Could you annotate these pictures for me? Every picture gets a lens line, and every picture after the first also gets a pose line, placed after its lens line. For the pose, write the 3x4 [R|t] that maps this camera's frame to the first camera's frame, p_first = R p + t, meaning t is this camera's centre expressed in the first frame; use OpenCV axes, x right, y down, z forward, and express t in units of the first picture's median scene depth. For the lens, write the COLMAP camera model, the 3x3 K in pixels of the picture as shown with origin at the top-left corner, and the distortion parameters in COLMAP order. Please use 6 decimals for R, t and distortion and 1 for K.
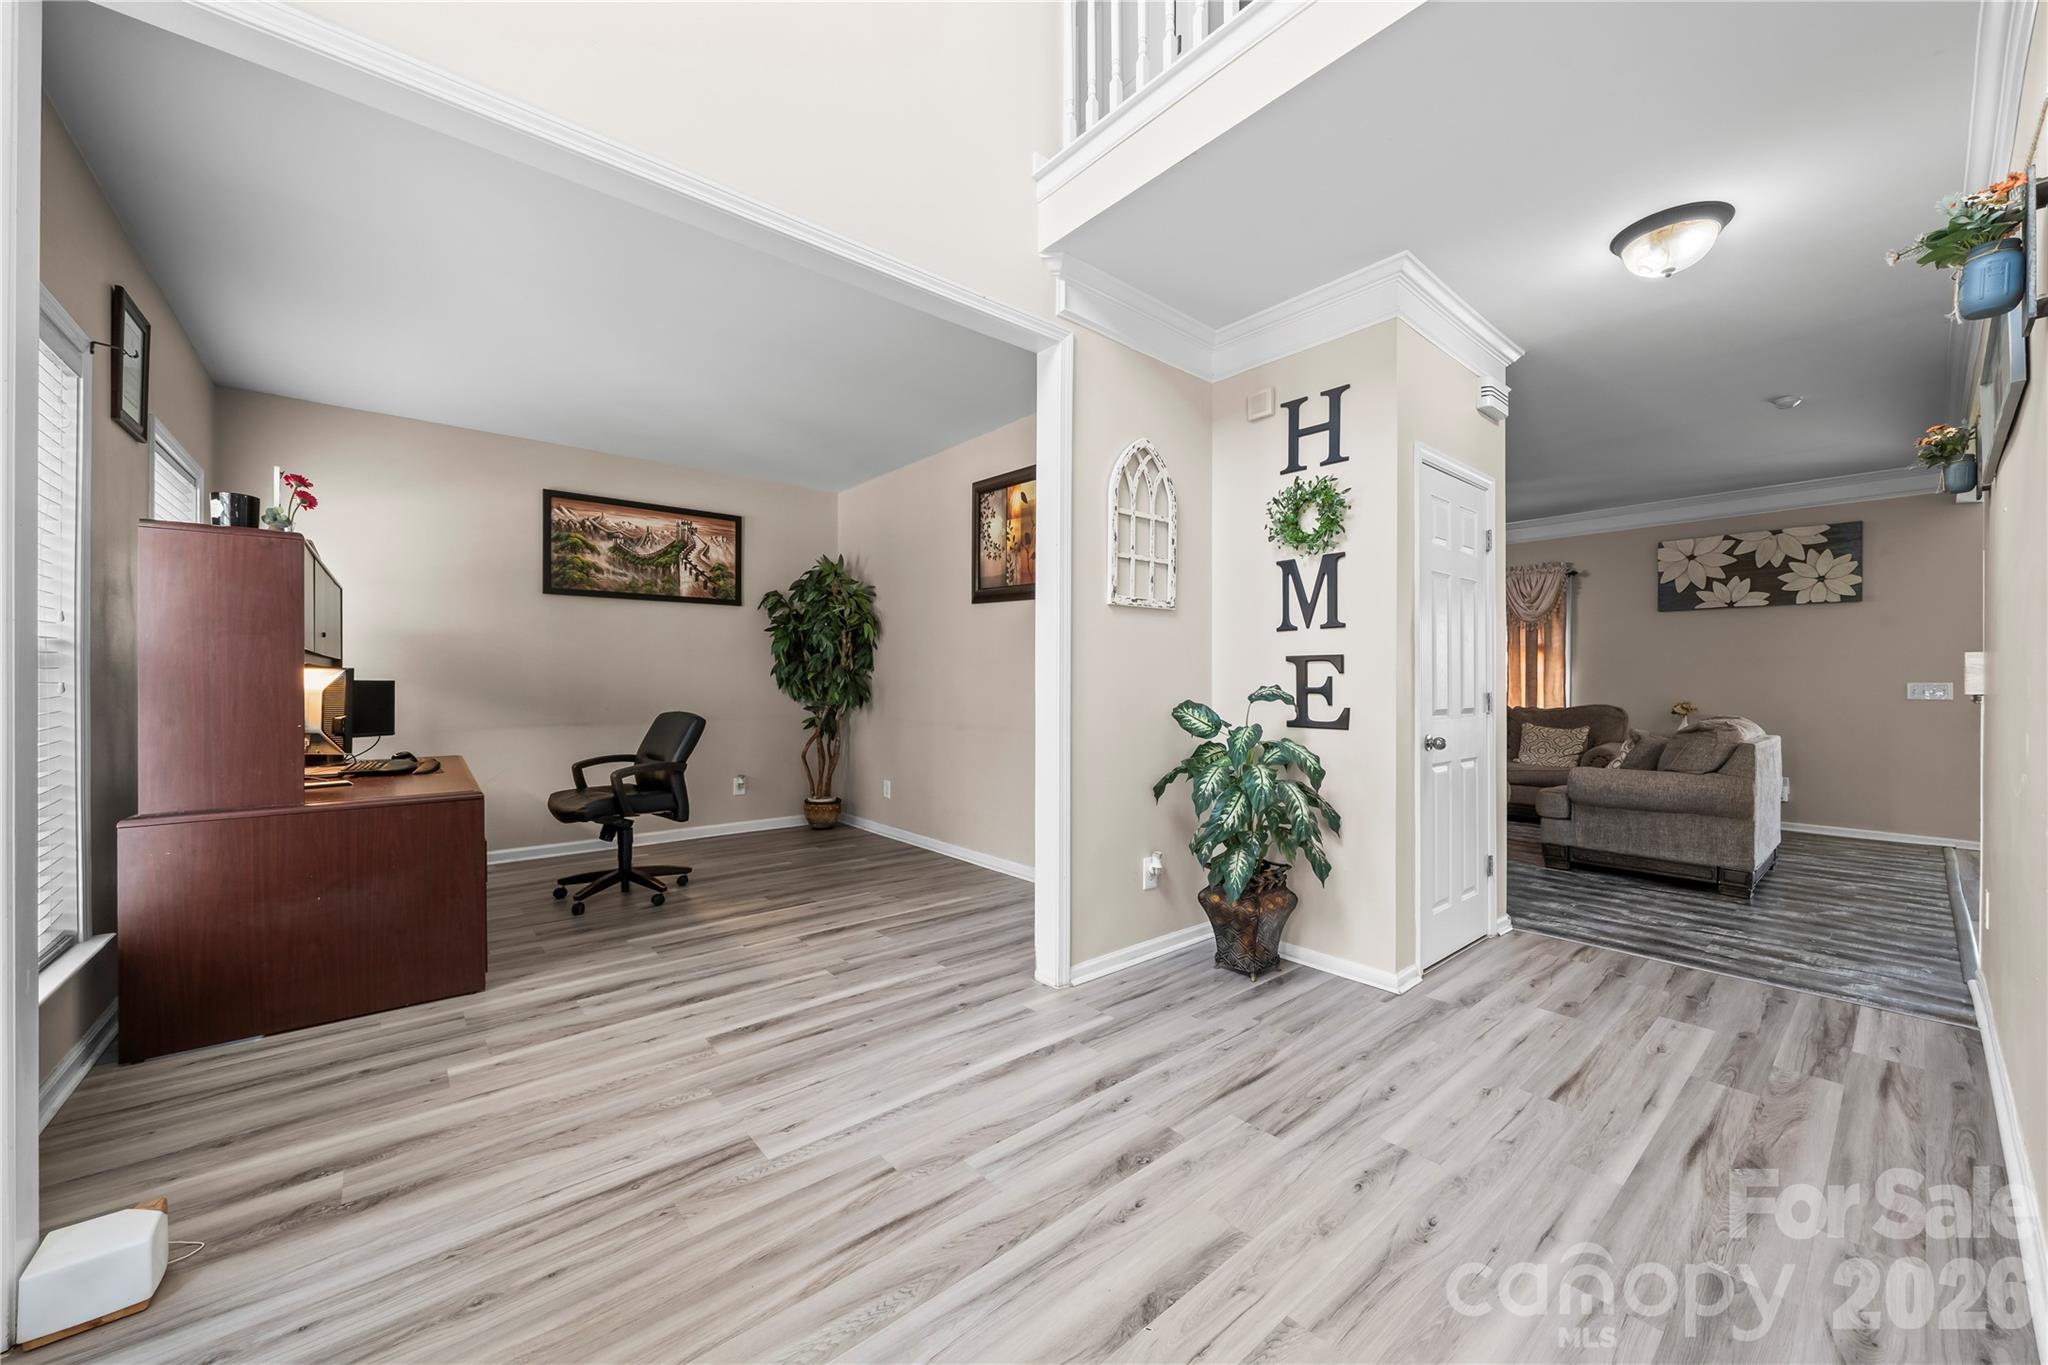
lens RADIAL K [[763.1, 0, 1024.0], [0, 763.1, 682.5], [0, 0, 1]] dist [-0.001301, -0.000280]
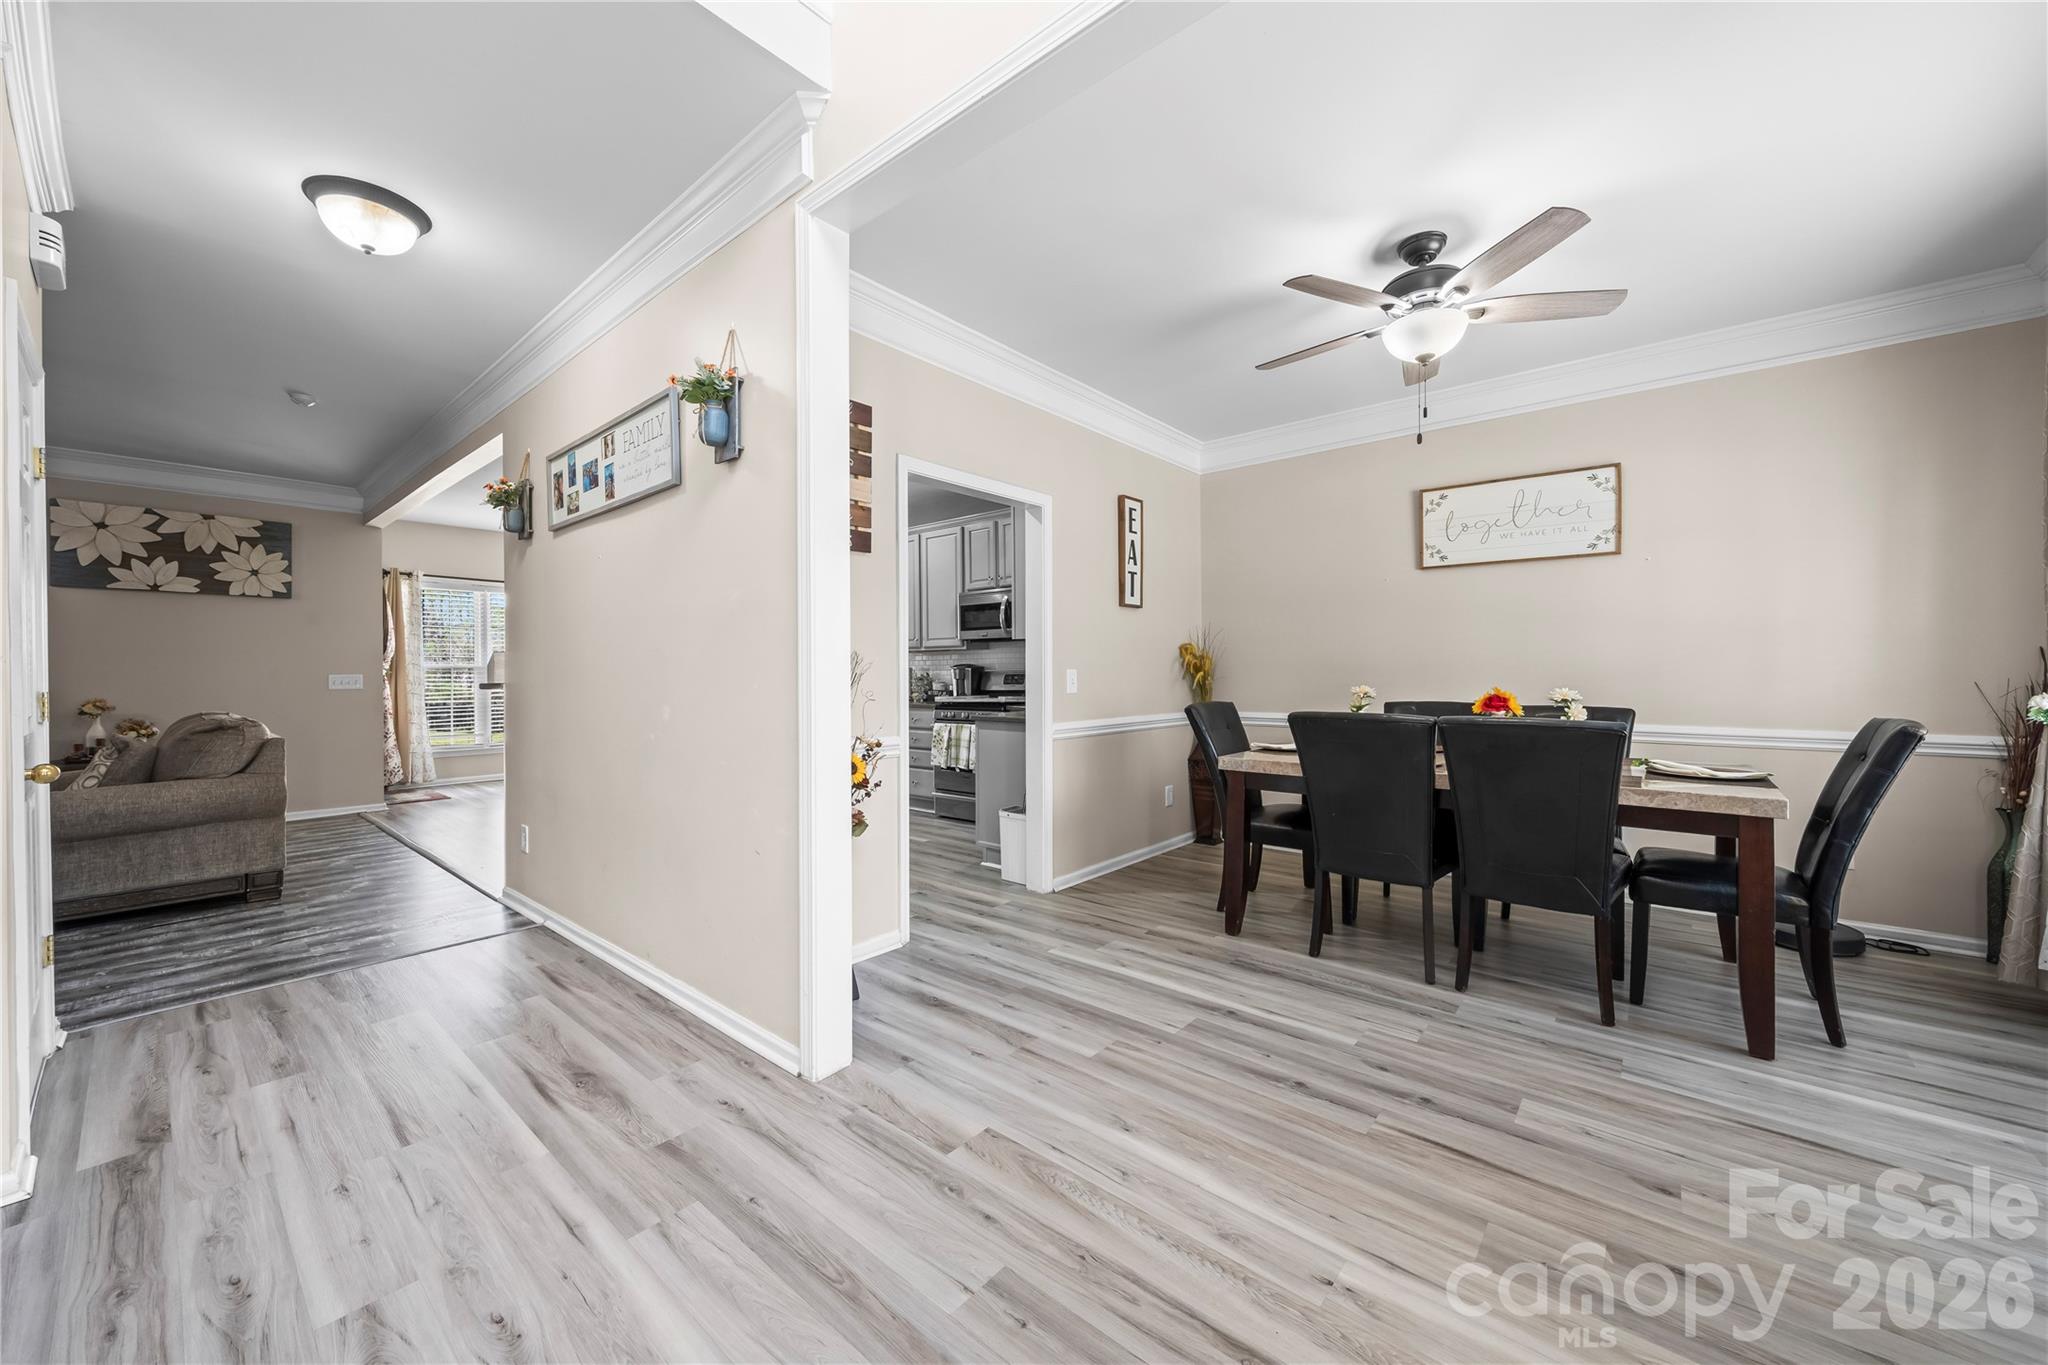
lens RADIAL K [[754.7, 0, 1019.4], [0, 754.7, 673.6], [0, 0, 1]] dist [-0.002098, -0.000342]
pose [[-0.156363, -0.003228, 0.987694, -0.136009], [0.005282, 0.999978, 0.004104, -0.000922], [-0.987685, 0.005859, -0.156343, 0.205798]]
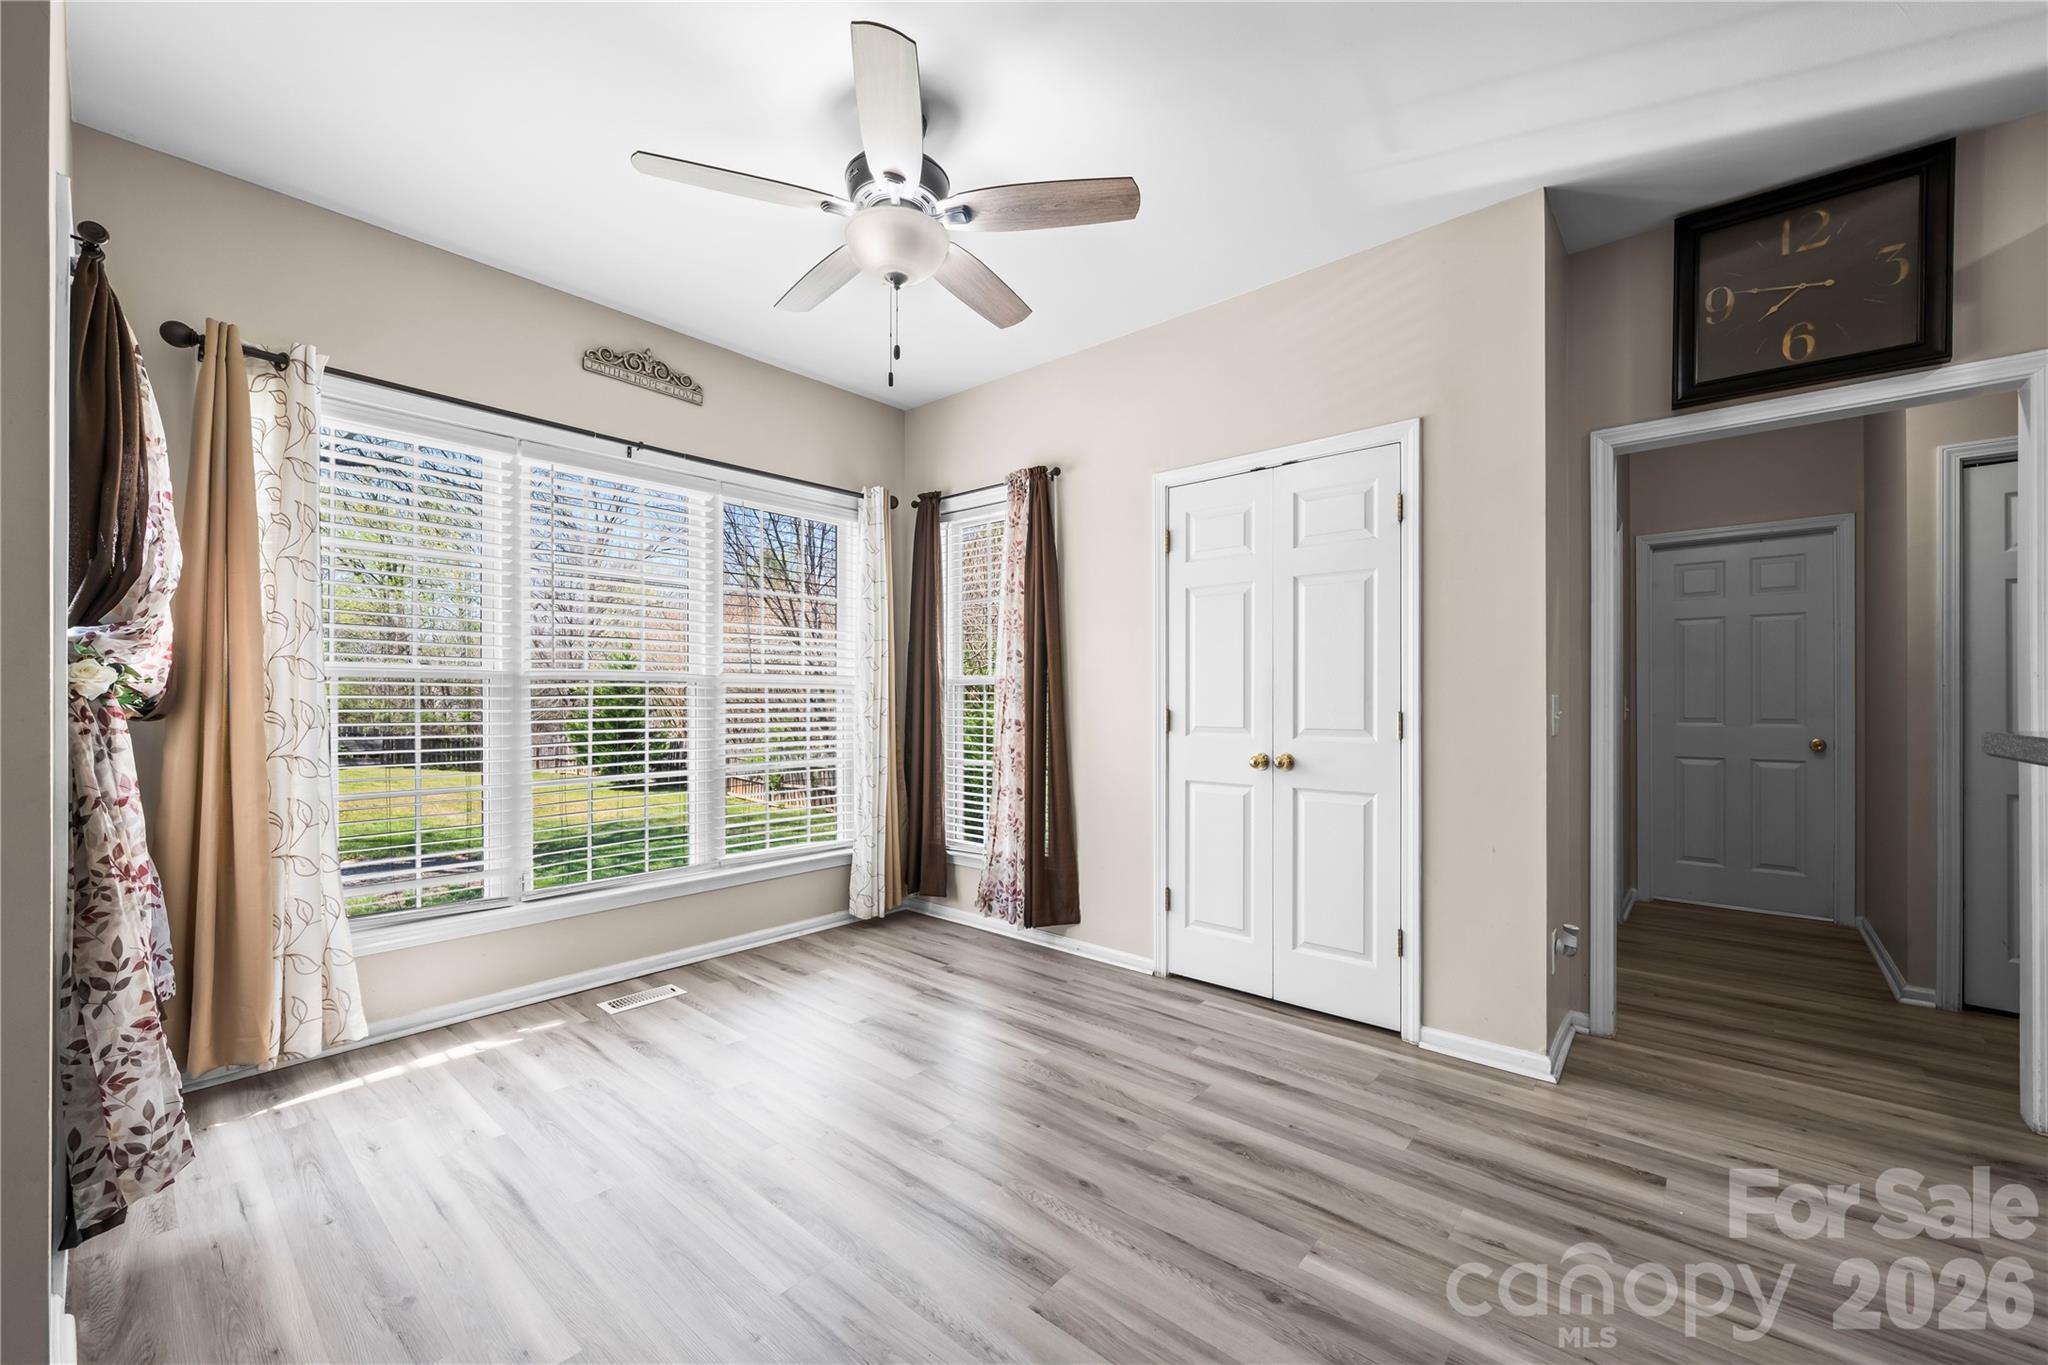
lens RADIAL K [[806.9, 0, 1019.4], [0, 806.9, 697.7], [0, 0, 1]] dist [-0.001476, -0.000396]
pose [[-0.148346, -0.000870, 0.988935, 1.179140], [-0.000378, 1.000000, 0.000823, 0.003943], [-0.988936, -0.000252, -0.148346, 0.900039]]
